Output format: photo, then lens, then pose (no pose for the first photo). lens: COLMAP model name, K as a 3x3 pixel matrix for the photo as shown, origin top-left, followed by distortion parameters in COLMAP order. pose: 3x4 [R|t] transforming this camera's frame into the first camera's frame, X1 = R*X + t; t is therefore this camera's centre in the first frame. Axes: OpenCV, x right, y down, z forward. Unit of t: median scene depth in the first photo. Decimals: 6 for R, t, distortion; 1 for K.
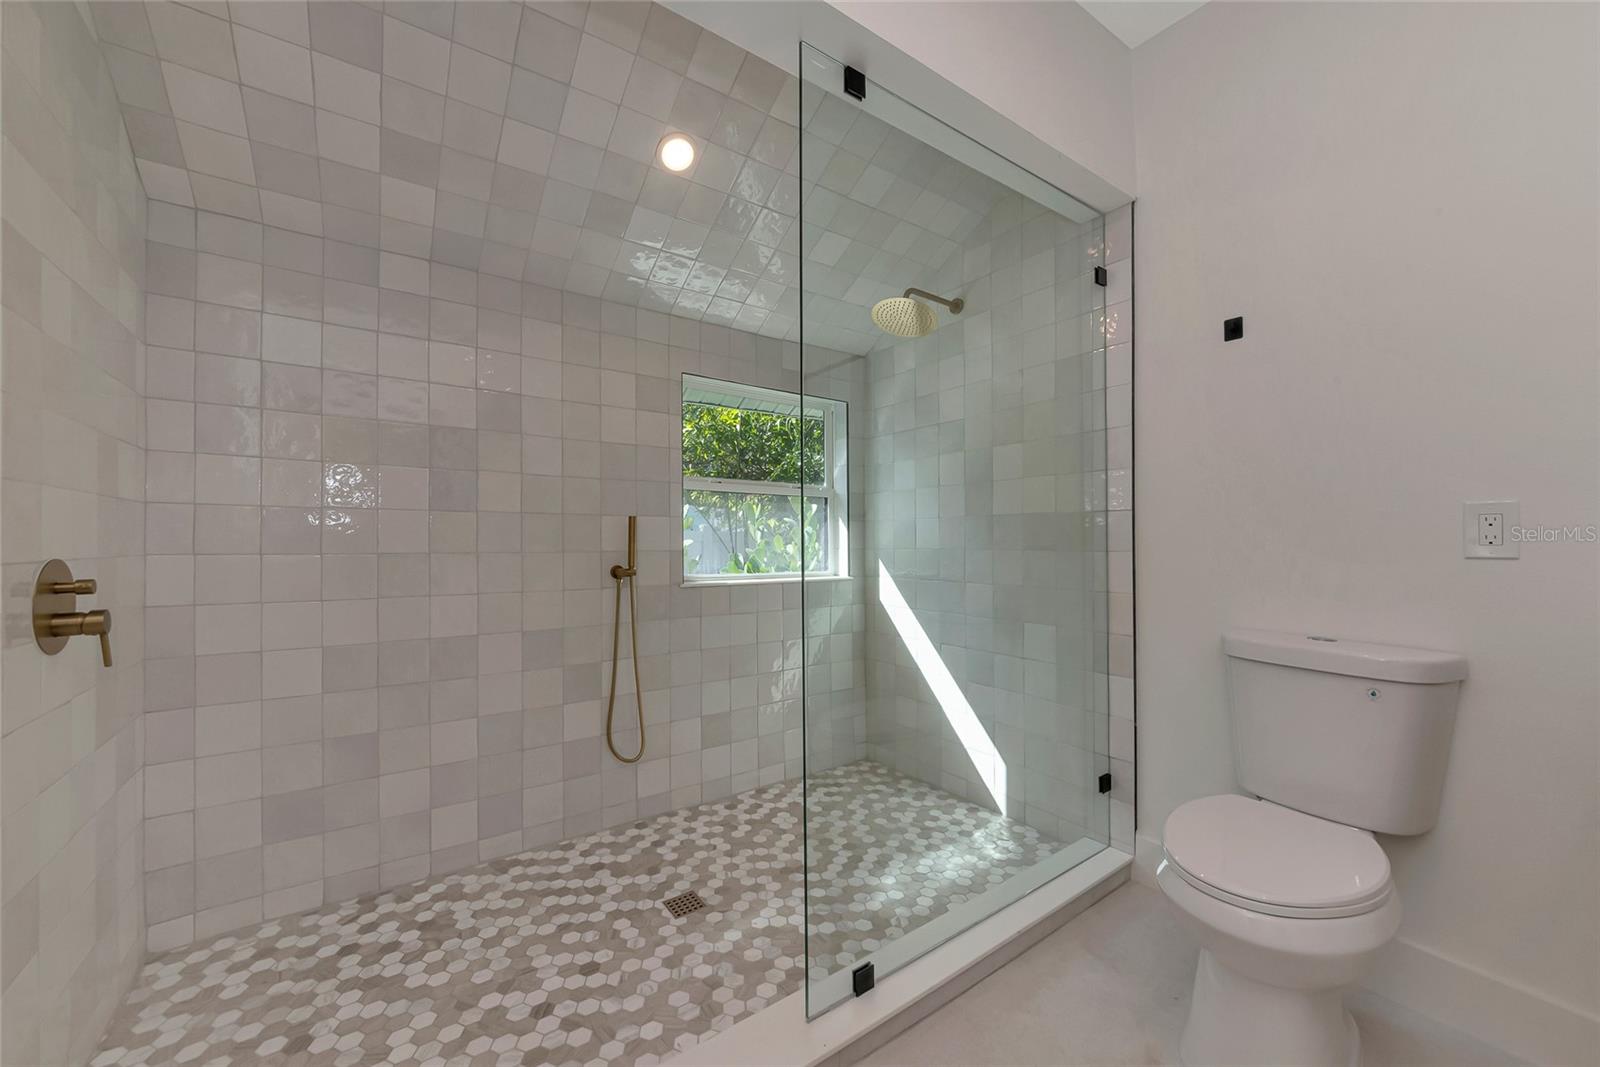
lens RADIAL K [[604.4, 0, 807.2], [0, 604.4, 533.3], [0, 0, 1]] dist [-0.009399, 0.000828]
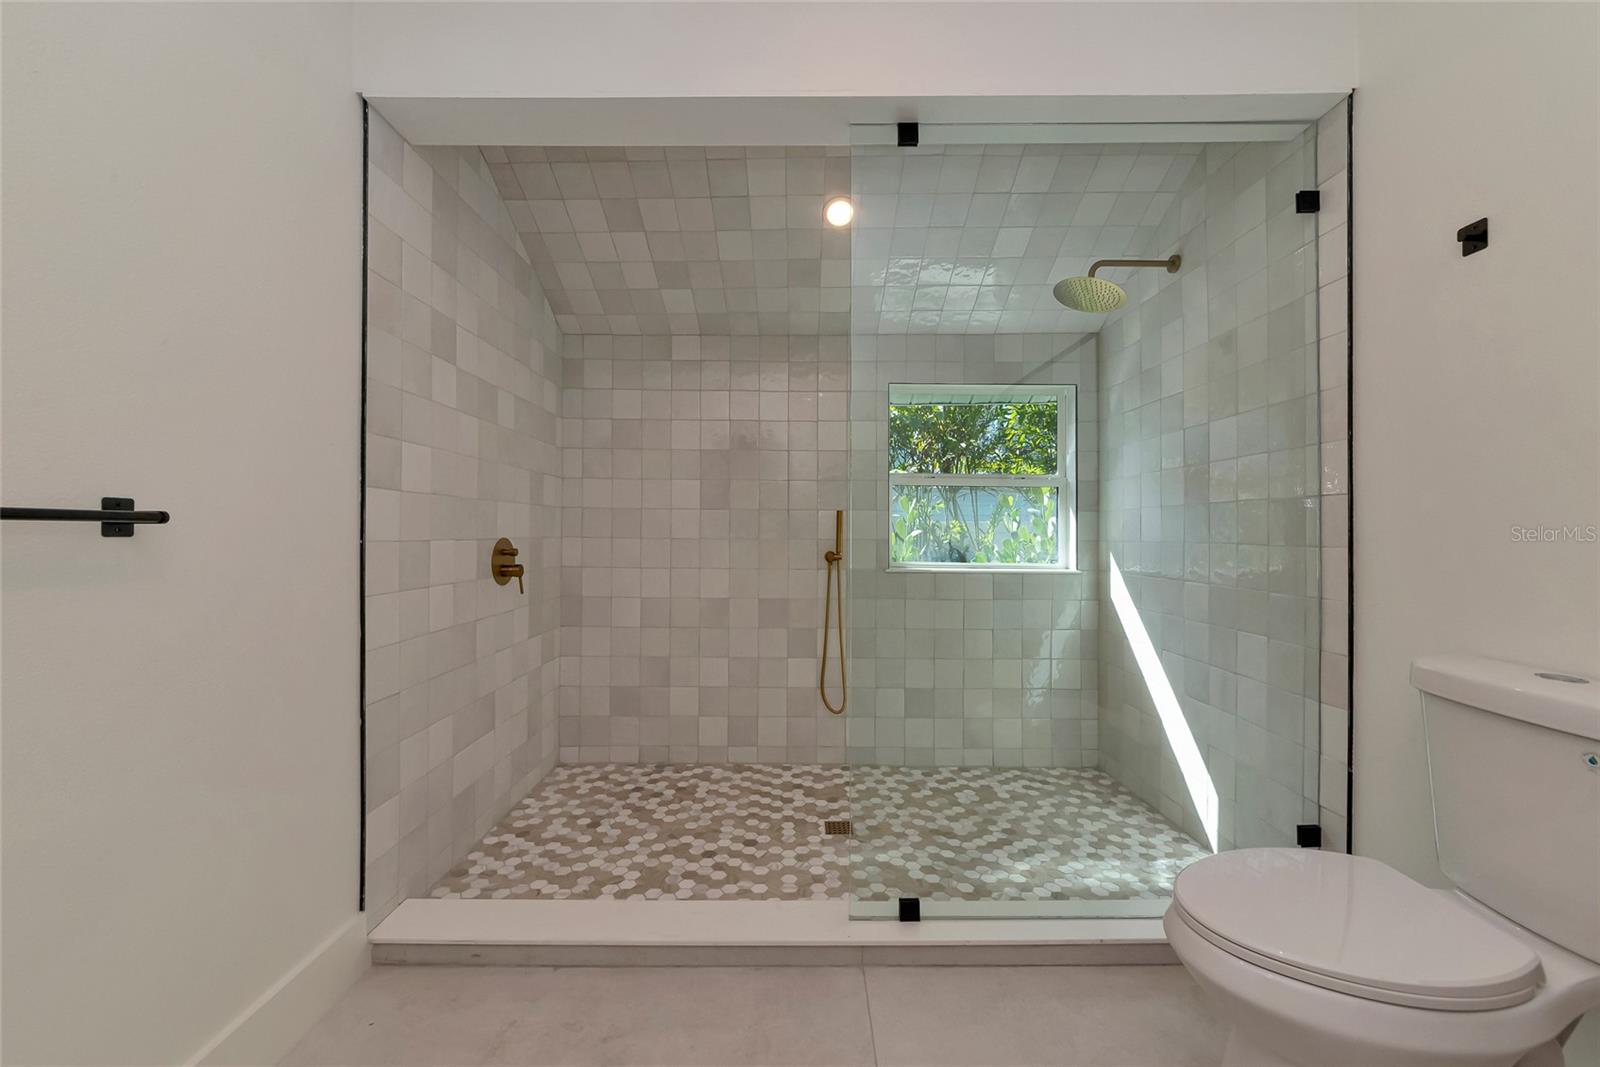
lens RADIAL K [[604.4, 0, 799.3], [0, 604.4, 529.4], [0, 0, 1]] dist [-0.009399, 0.000828]
pose [[0.816744, 0.002900, -0.576993, 0.432533], [-0.000918, 0.999993, 0.003728, 0.006013], [0.577000, -0.002515, 0.816741, -0.043297]]
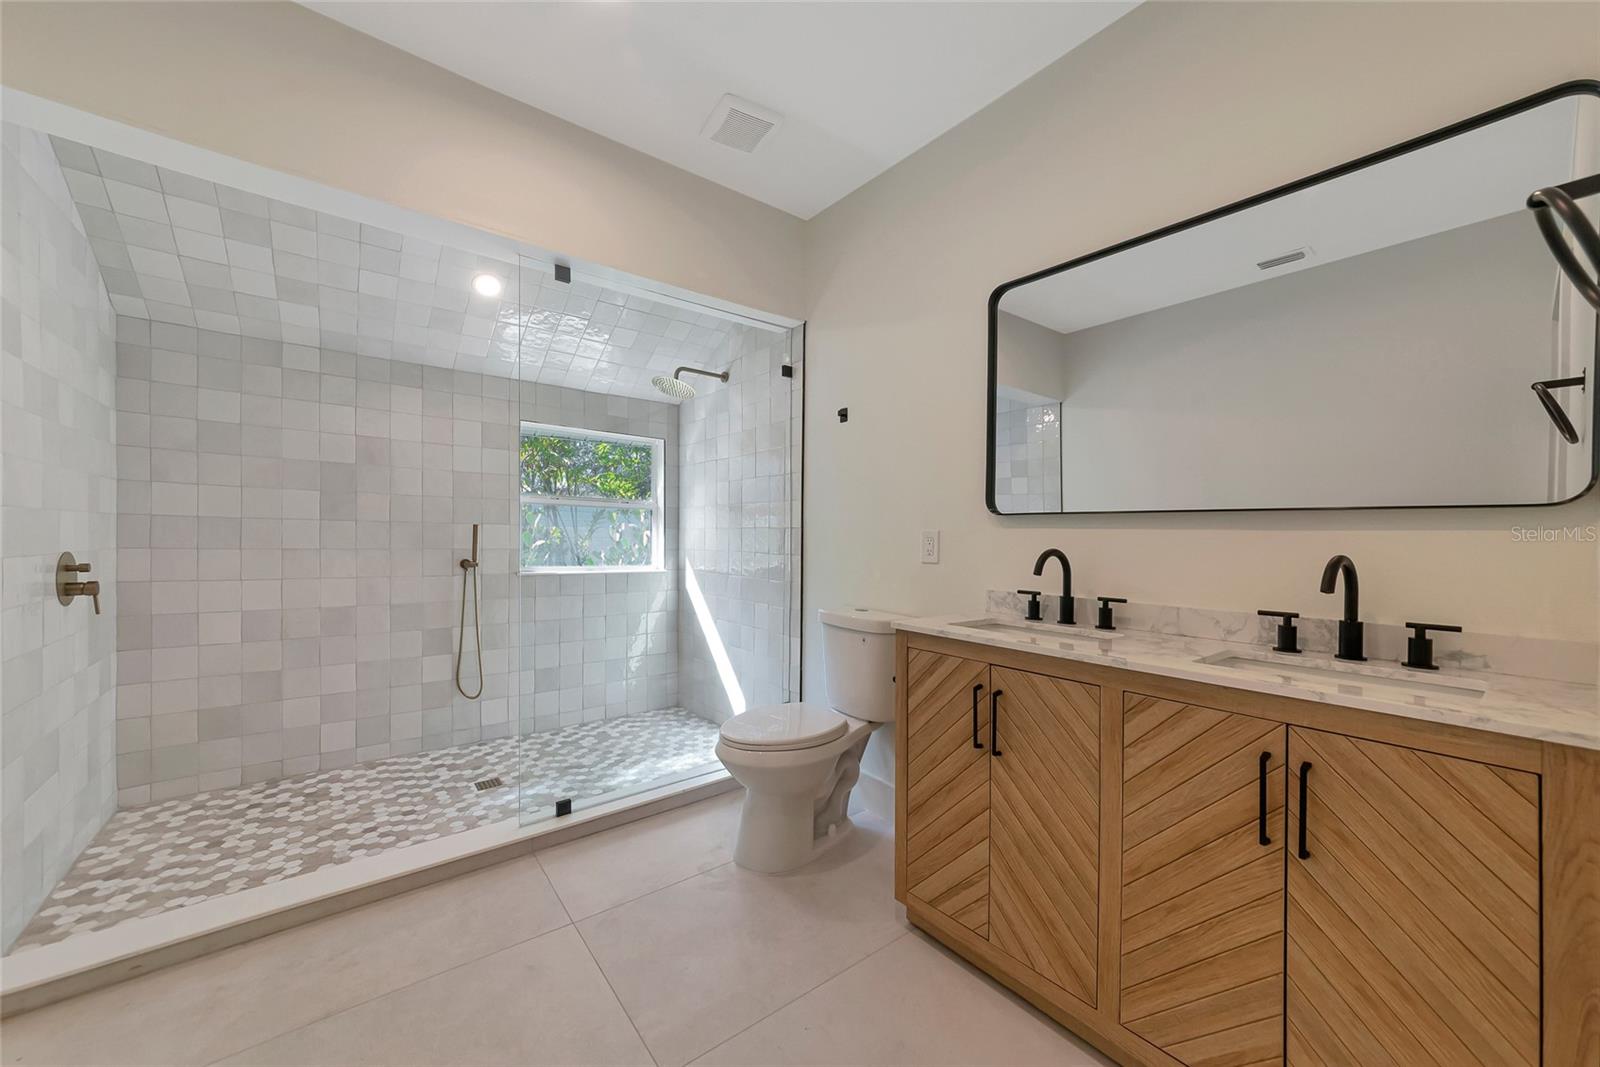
lens RADIAL K [[568.3, 0, 786.4], [0, 568.3, 539.5], [0, 0, 1]] dist [-0.014877, 0.001873]
pose [[0.998742, 0.013758, 0.048228, 0.463576], [-0.014506, 0.999779, 0.015185, -0.030086], [-0.048008, -0.015866, 0.998721, -0.439917]]
